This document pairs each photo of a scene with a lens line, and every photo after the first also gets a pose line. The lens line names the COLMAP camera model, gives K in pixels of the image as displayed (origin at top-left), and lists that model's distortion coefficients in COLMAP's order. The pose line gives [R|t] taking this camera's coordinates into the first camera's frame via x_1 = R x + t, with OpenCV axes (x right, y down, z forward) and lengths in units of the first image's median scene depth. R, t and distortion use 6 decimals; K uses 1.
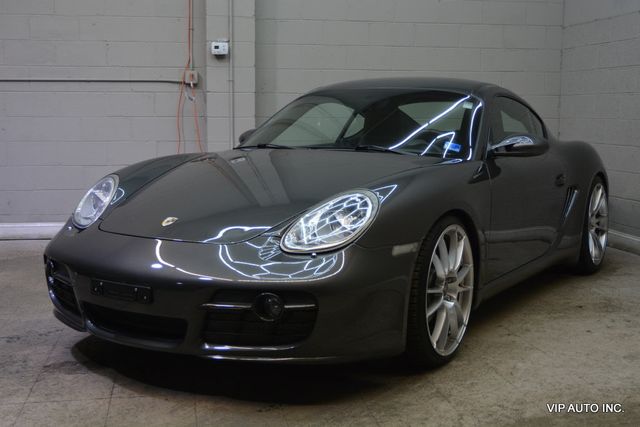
lens RADIAL K [[830.1, 0, 320.0], [0, 830.1, 213.5], [0, 0, 1]] dist [-0.009228, -0.016246]
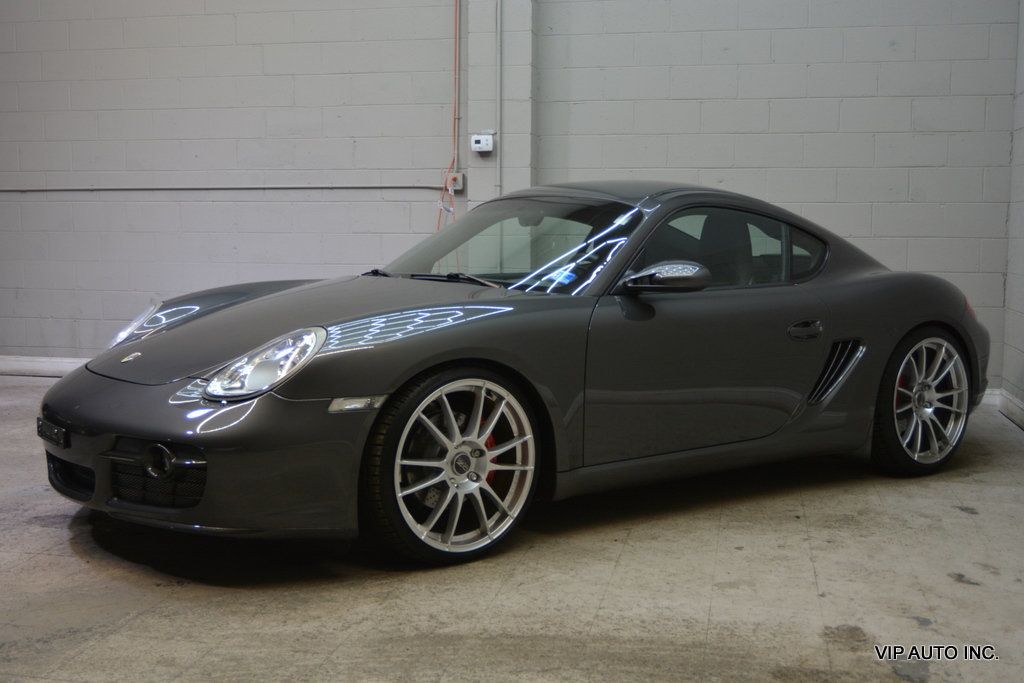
lens RADIAL K [[1214.0, 0, 512.0], [0, 1214.0, 341.5], [0, 0, 1]] dist [-0.017431, 0.019097]
pose [[0.926910, 0.037009, -0.373454, 0.321733], [-0.047012, 0.998737, -0.017709, -0.001220], [0.372327, 0.033972, 0.927480, -0.003771]]
